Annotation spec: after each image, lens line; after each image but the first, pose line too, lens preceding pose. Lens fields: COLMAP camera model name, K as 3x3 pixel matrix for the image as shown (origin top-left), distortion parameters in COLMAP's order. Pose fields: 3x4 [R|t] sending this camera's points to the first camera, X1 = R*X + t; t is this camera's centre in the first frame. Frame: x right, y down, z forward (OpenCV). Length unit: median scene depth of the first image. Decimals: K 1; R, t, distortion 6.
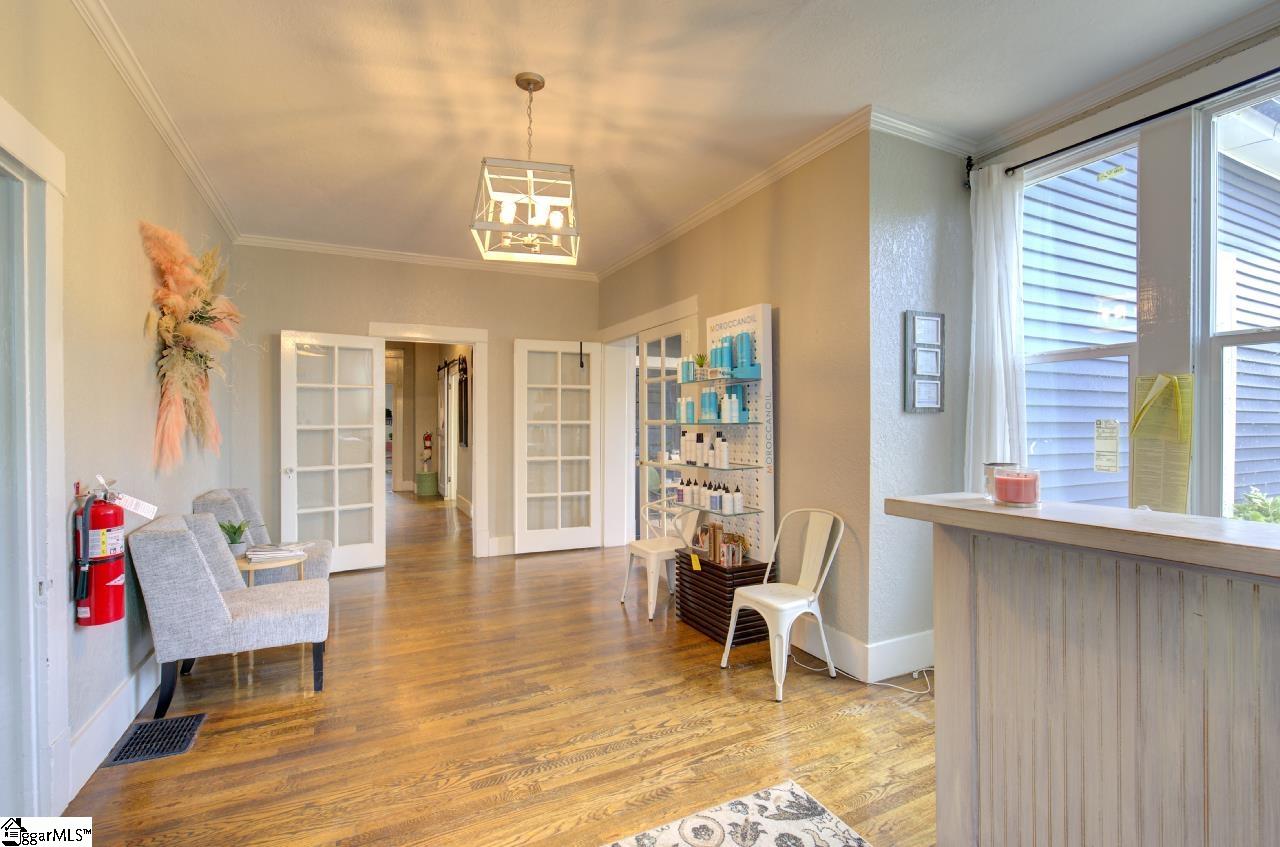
lens RADIAL K [[586.8, 0, 638.0], [0, 586.8, 418.7], [0, 0, 1]] dist [0.001123, 0.001170]
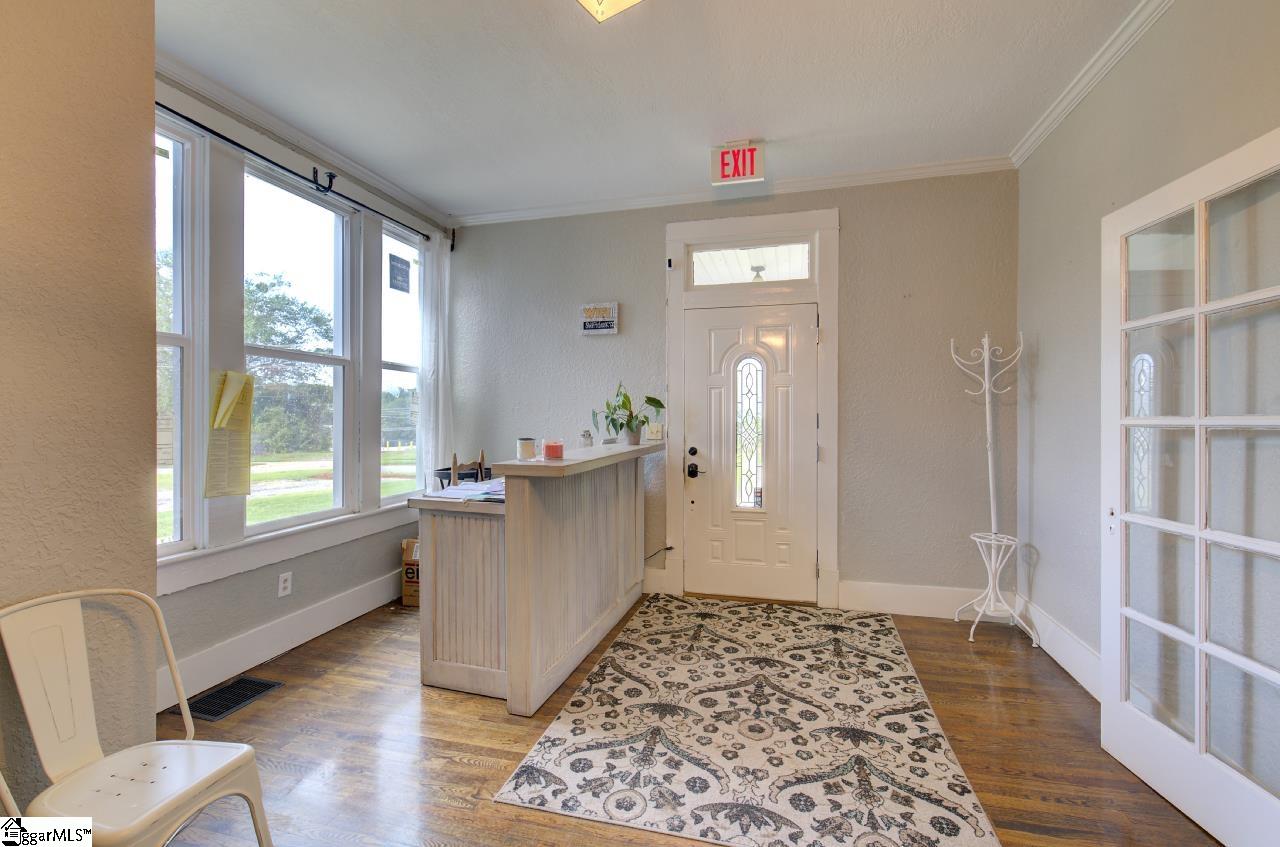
lens RADIAL K [[566.5, 0, 642.0], [0, 566.5, 418.4], [0, 0, 1]] dist [0.000504, 0.000992]
pose [[-0.765056, 0.000861, 0.643963, -0.355930], [-0.004315, 0.999970, -0.006463, 0.015986], [-0.643949, -0.007724, -0.765030, 1.113470]]
